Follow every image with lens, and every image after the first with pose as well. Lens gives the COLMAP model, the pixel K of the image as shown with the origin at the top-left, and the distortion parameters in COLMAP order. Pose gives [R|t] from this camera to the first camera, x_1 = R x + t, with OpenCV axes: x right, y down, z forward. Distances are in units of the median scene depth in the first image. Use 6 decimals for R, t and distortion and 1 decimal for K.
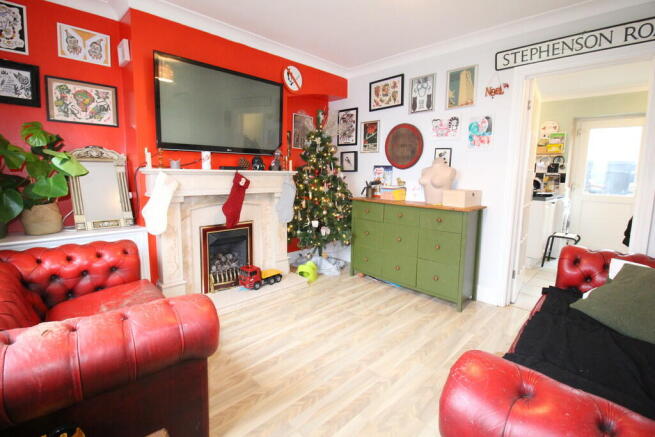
lens RADIAL K [[301.8, 0, 330.7], [0, 301.8, 207.6], [0, 0, 1]] dist [-0.023697, -0.000360]
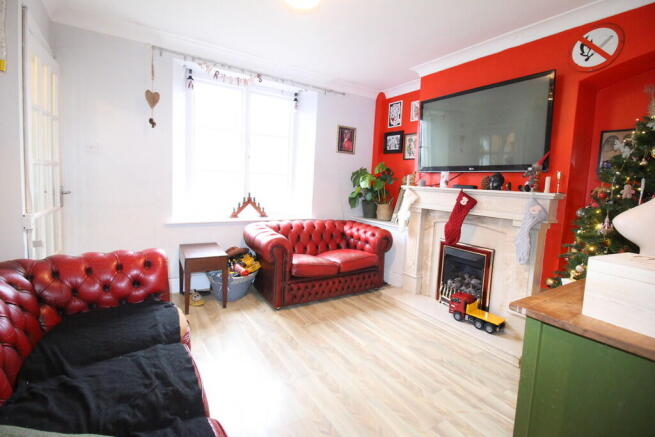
lens RADIAL K [[301.8, 0, 330.7], [0, 301.8, 207.6], [0, 0, 1]] dist [-0.023697, -0.000360]
pose [[-0.205615, 0.048489, -0.977431, 0.764164], [-0.172853, 0.981269, 0.085042, -0.076239], [0.963247, 0.186438, -0.193382, 0.825164]]
